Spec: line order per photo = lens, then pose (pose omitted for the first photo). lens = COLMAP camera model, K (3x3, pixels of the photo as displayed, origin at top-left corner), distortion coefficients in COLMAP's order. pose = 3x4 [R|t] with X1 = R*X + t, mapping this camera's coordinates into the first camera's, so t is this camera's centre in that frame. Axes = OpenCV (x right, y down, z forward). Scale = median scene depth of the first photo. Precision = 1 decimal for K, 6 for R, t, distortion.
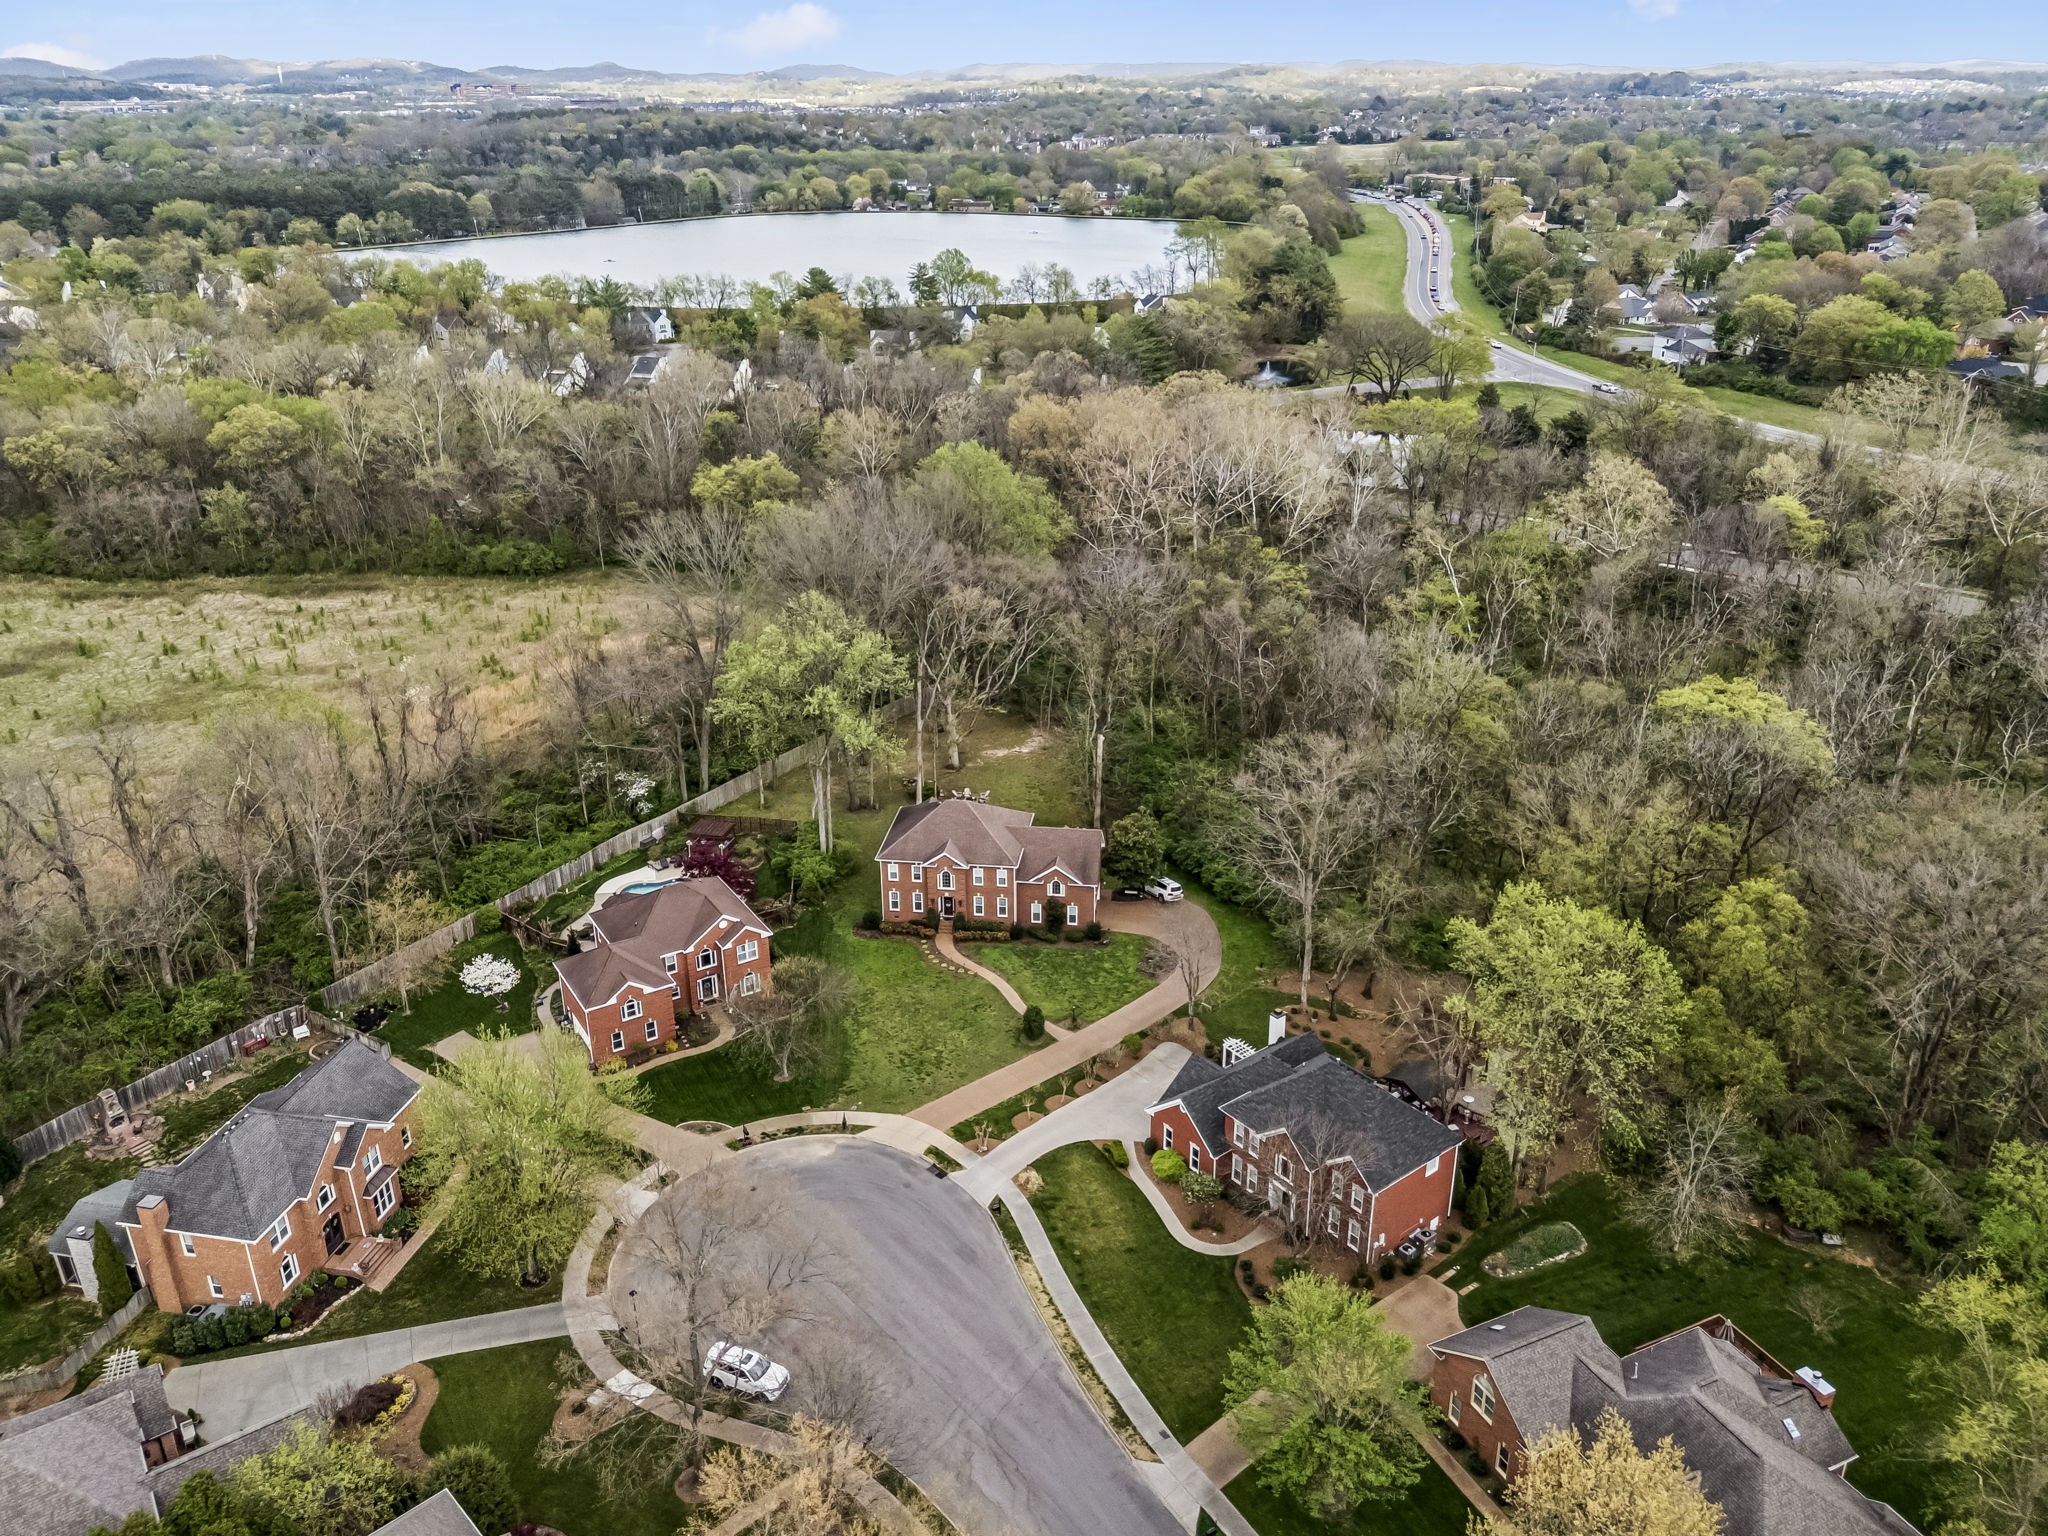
lens RADIAL K [[1542.6, 0, 1024.0], [0, 1542.6, 768.0], [0, 0, 1]] dist [0.067415, -0.054095]
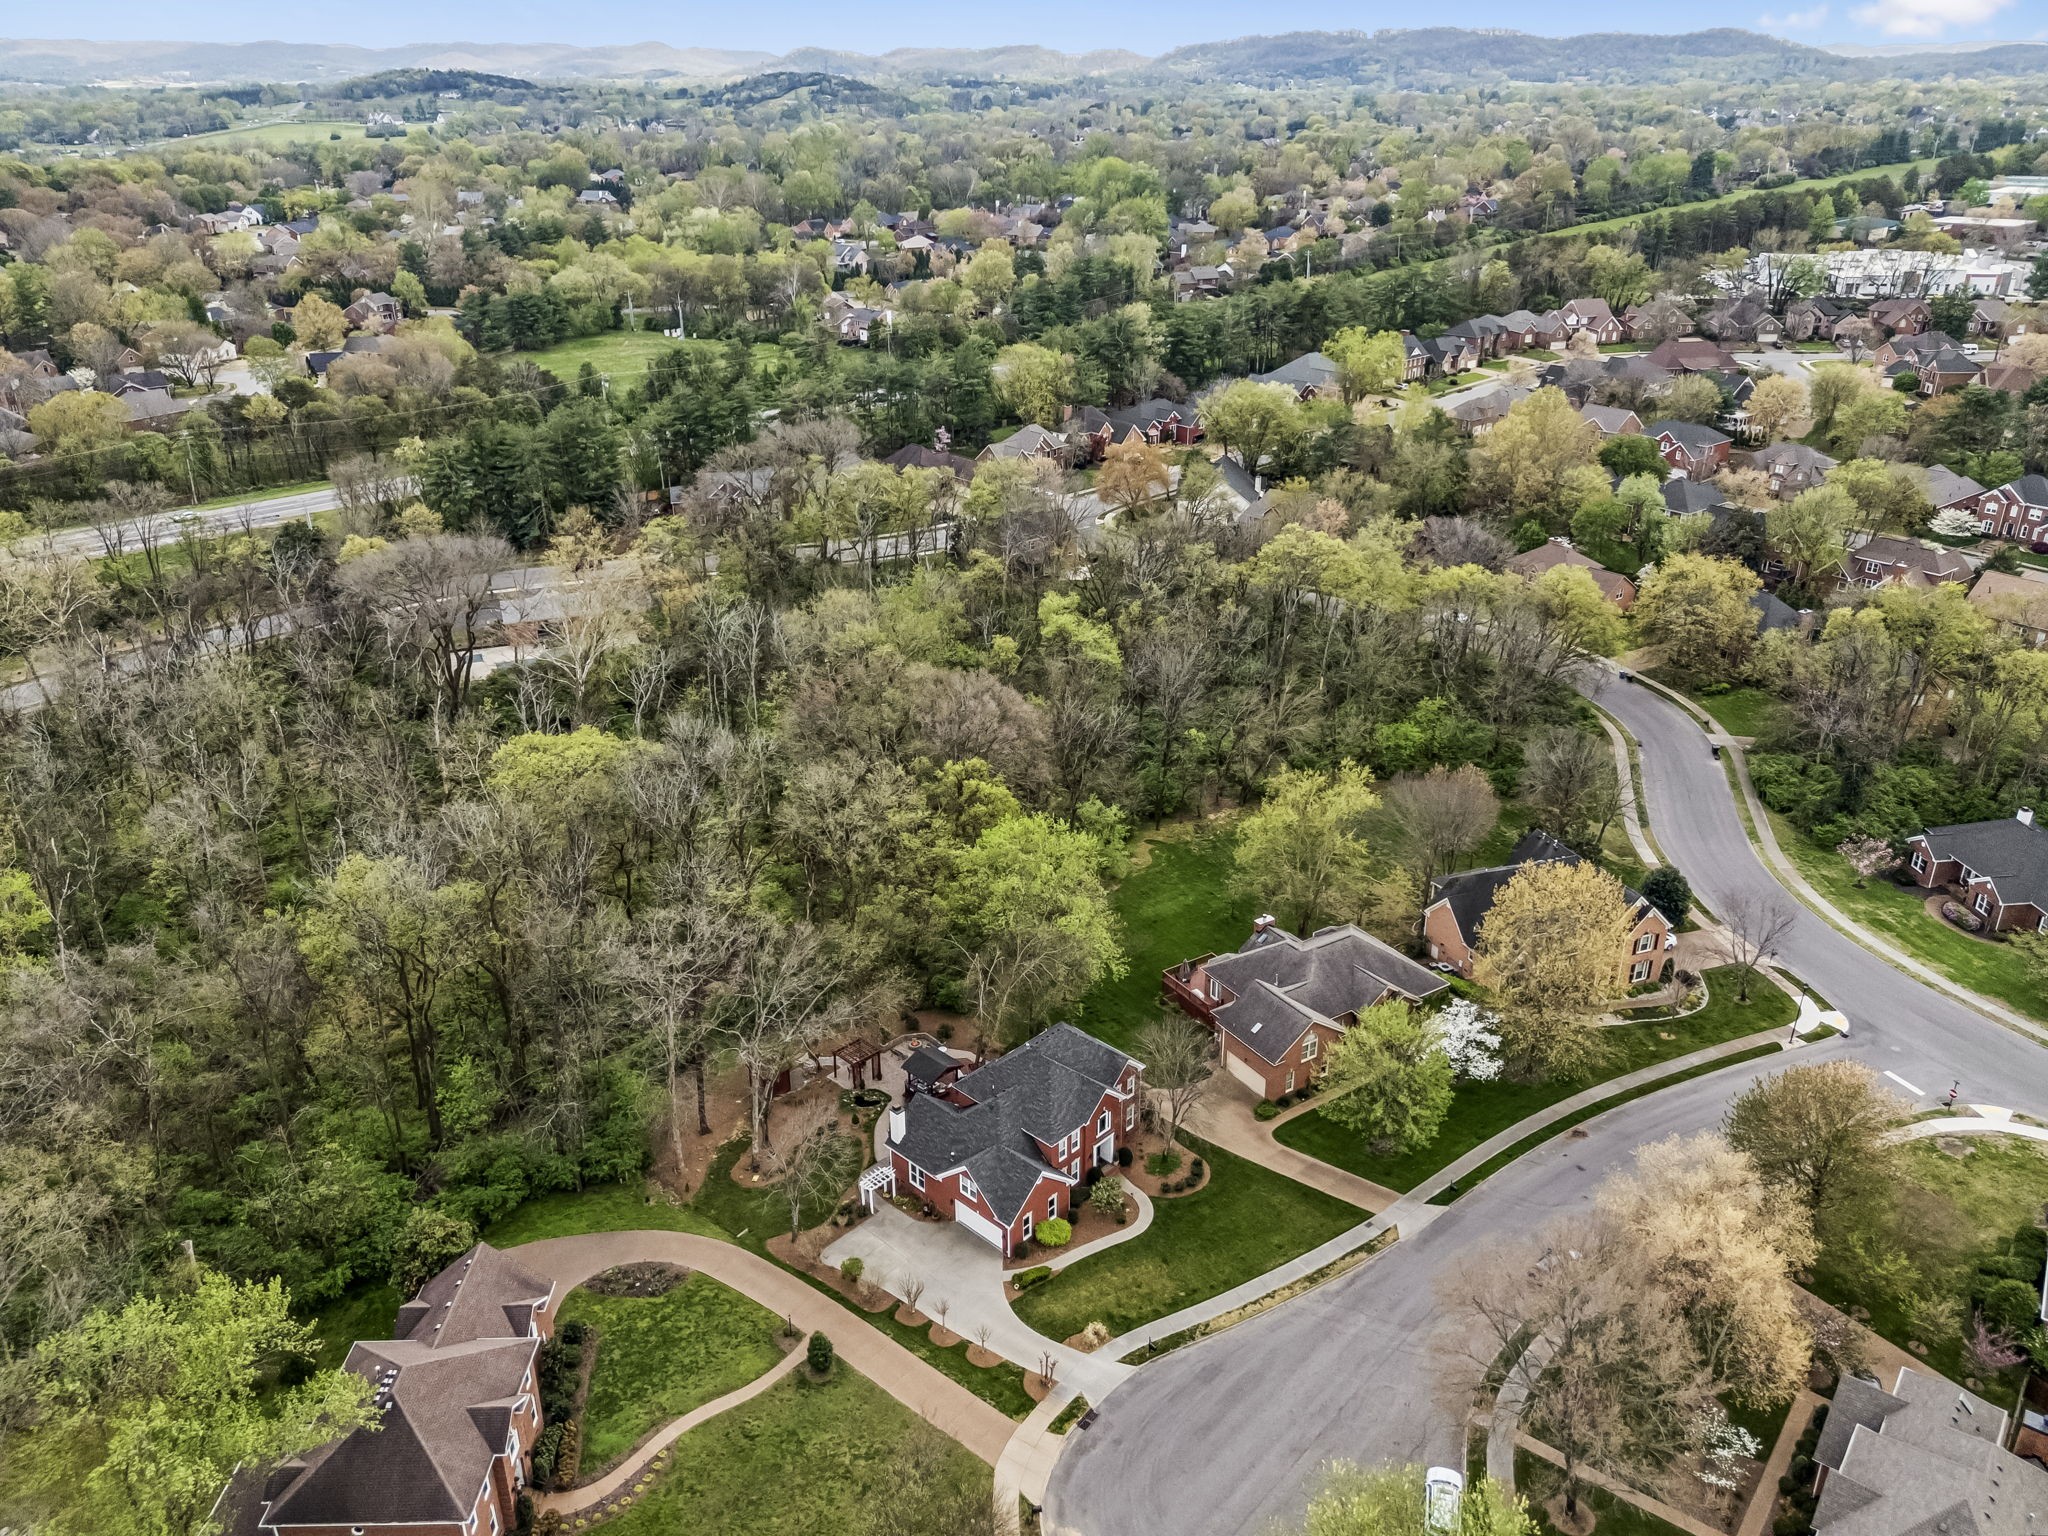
lens RADIAL K [[1518.2, 0, 1032.9], [0, 1518.2, 756.5], [0, 0, 1]] dist [0.065901, -0.051682]
pose [[-0.139094, -0.401777, 0.905112, -0.528273], [0.408387, 0.809383, 0.422042, -0.332229], [-0.902149, 0.428340, 0.051500, 0.610590]]
